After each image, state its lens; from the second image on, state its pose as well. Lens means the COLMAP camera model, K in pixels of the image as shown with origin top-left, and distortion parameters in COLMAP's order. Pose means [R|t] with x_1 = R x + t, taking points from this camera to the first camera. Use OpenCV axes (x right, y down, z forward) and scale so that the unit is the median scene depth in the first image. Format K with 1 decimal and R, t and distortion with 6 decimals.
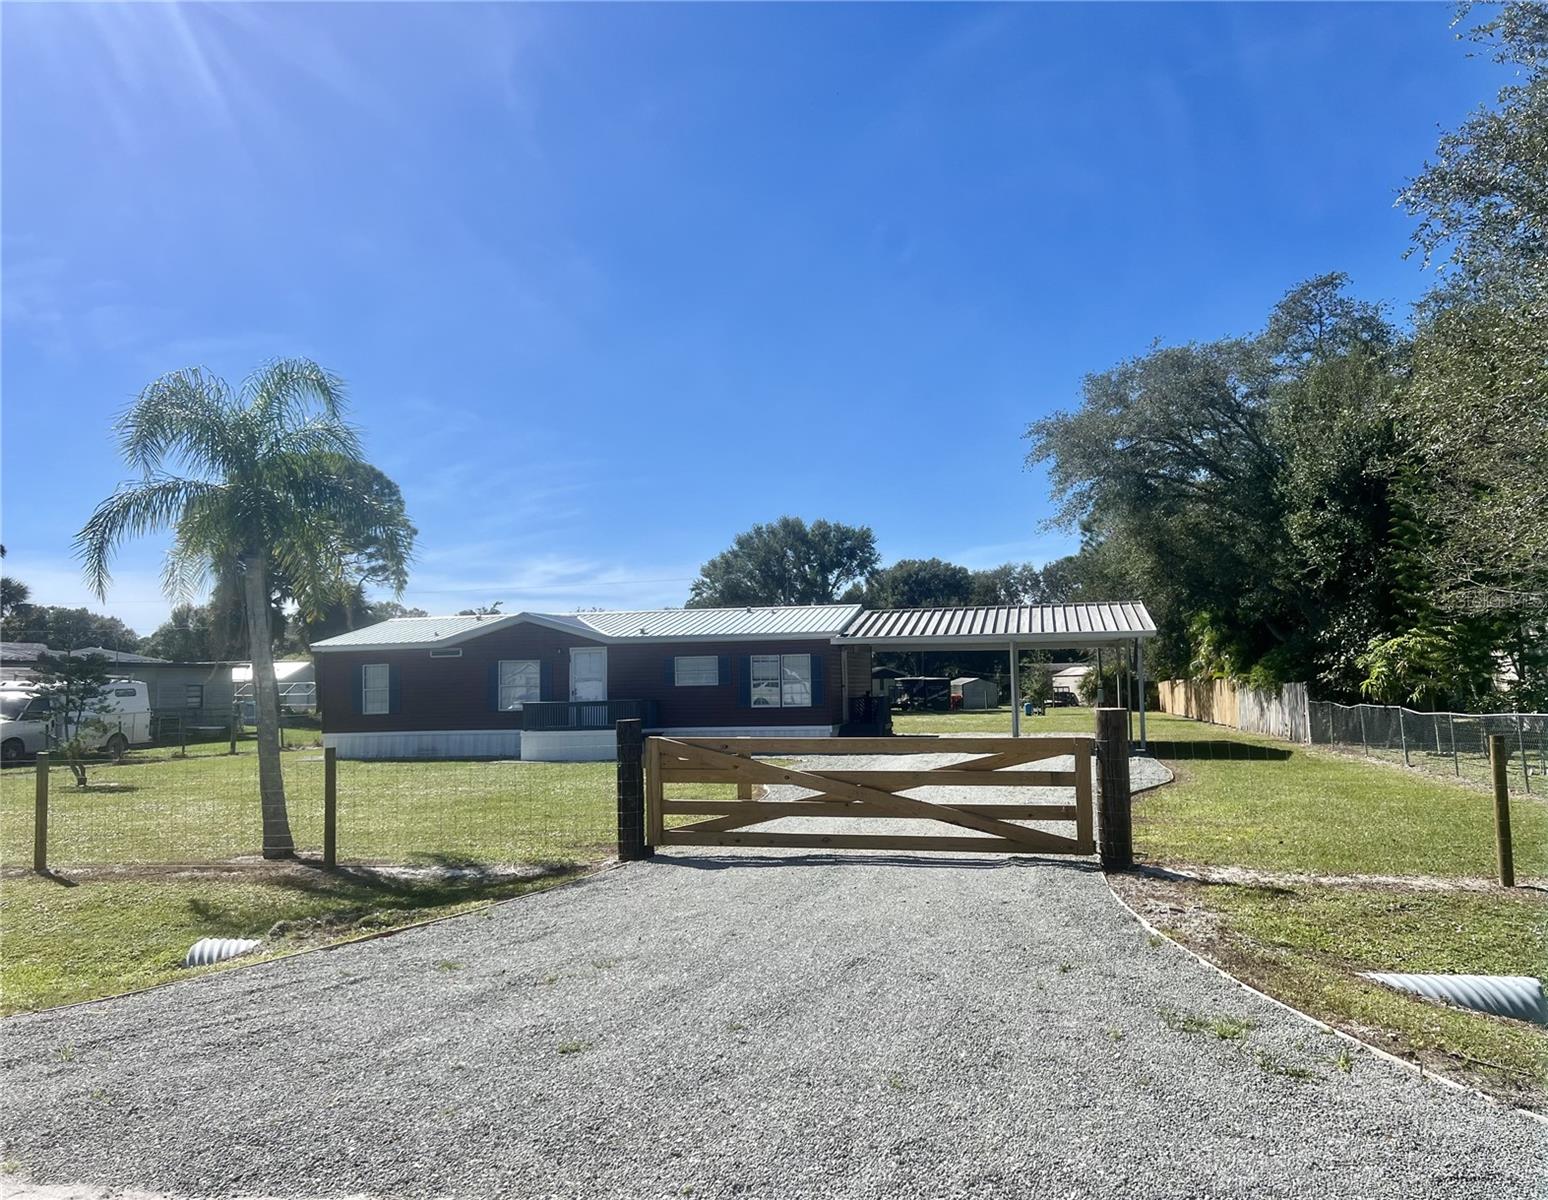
lens RADIAL K [[1219.7, 0, 769.6], [0, 1219.7, 600.4], [0, 0, 1]] dist [0.028861, 0.002422]
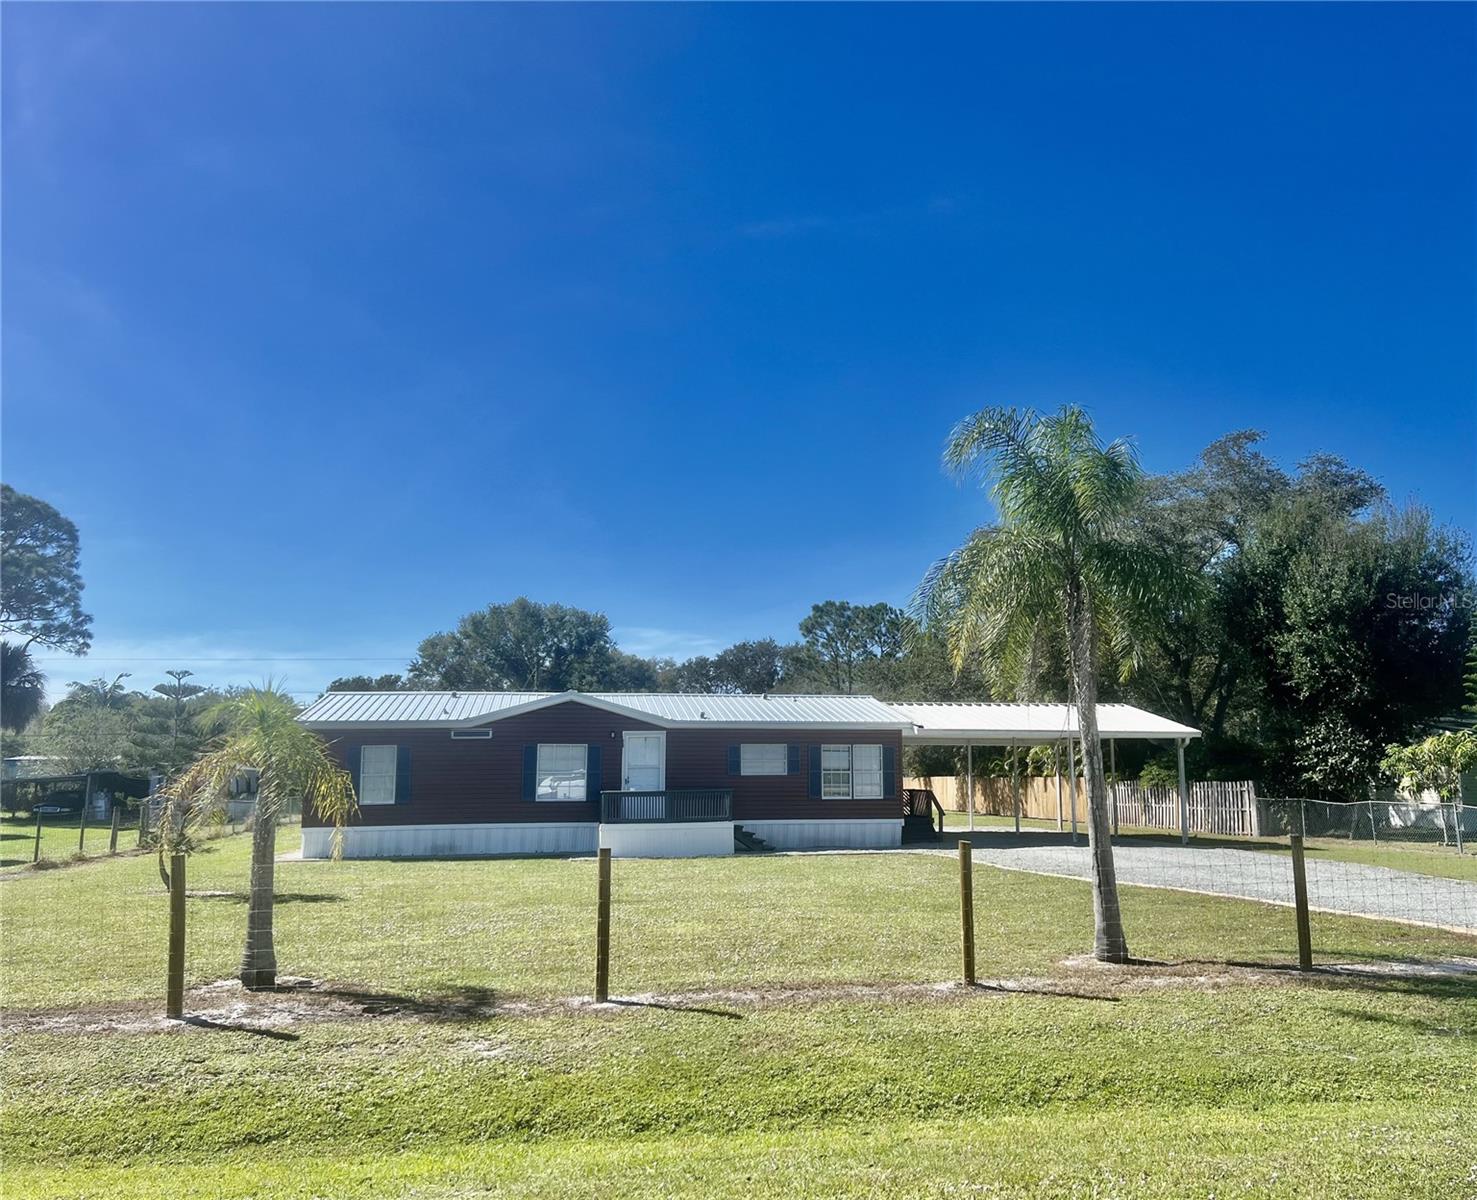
lens RADIAL K [[1258.7, 0, 743.3], [0, 1258.7, 596.2], [0, 0, 1]] dist [0.040237, -0.001644]
pose [[0.927950, 0.067302, 0.366579, -0.421530], [-0.038770, 0.995656, -0.084657, 0.014198], [-0.370684, 0.064345, 0.926528, 0.089659]]
